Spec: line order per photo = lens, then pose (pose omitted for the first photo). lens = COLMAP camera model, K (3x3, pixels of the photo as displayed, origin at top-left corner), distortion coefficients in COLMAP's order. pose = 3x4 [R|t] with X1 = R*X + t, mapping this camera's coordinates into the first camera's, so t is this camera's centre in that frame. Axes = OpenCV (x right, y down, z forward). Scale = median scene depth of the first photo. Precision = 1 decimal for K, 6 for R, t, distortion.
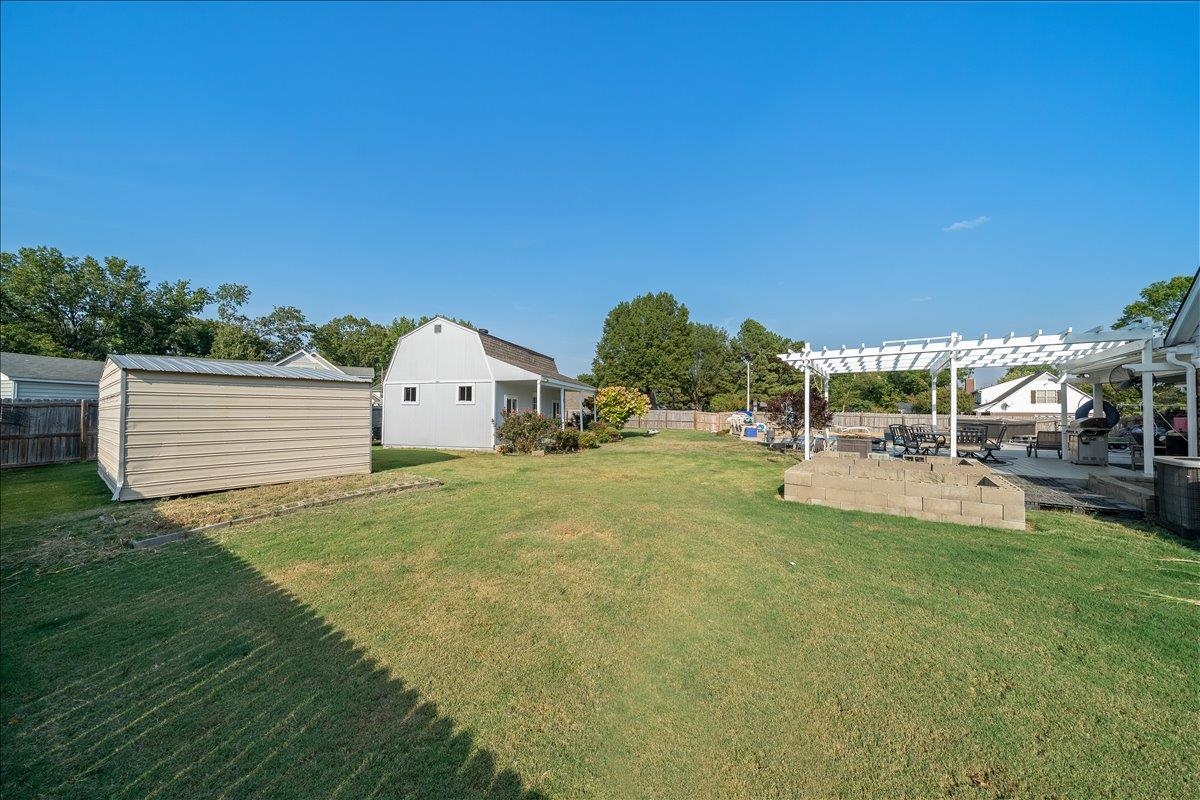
lens RADIAL K [[399.7, 0, 596.0], [0, 399.7, 405.8], [0, 0, 1]] dist [0.001715, 0.000009]
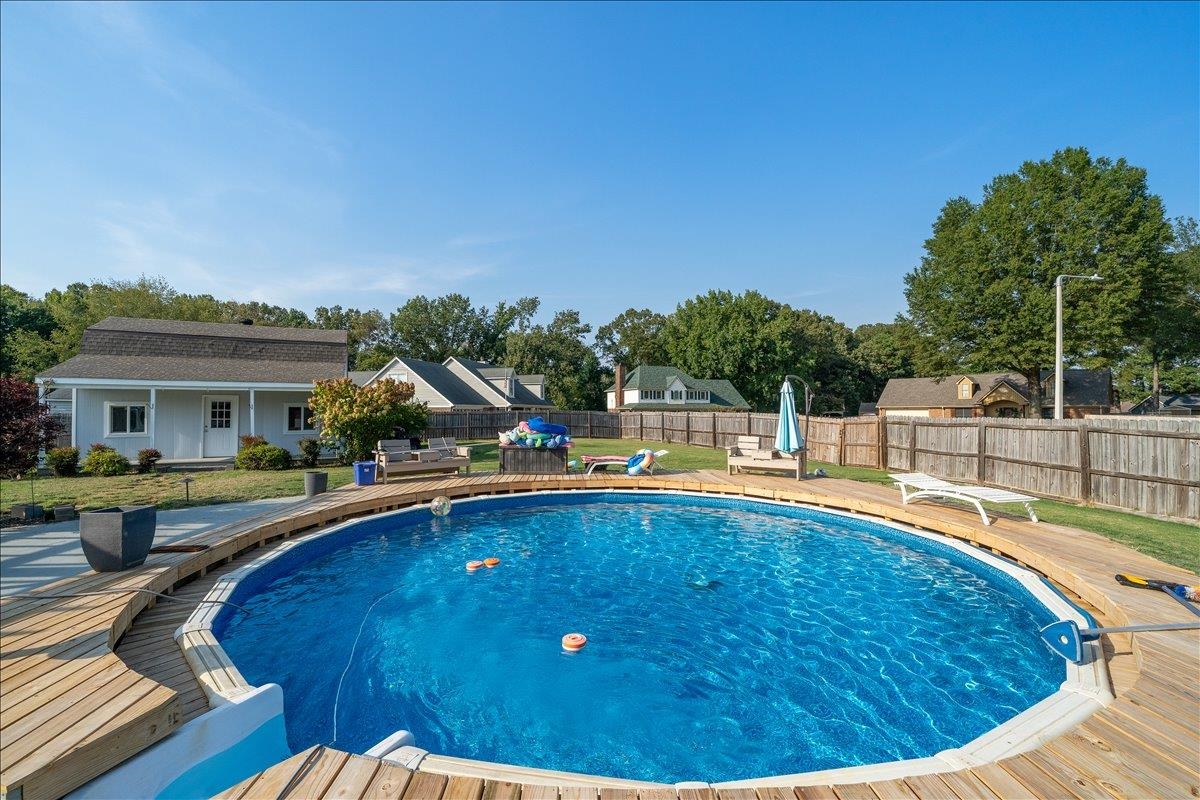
lens RADIAL K [[521.8, 0, 604.2], [0, 521.8, 404.0], [0, 0, 1]] dist [-0.000775, 0.000381]
pose [[0.648011, -0.018268, -0.761412, 0.279534], [0.017308, 0.999807, -0.009257, 0.001388], [0.761434, -0.007180, 0.648202, 0.218866]]
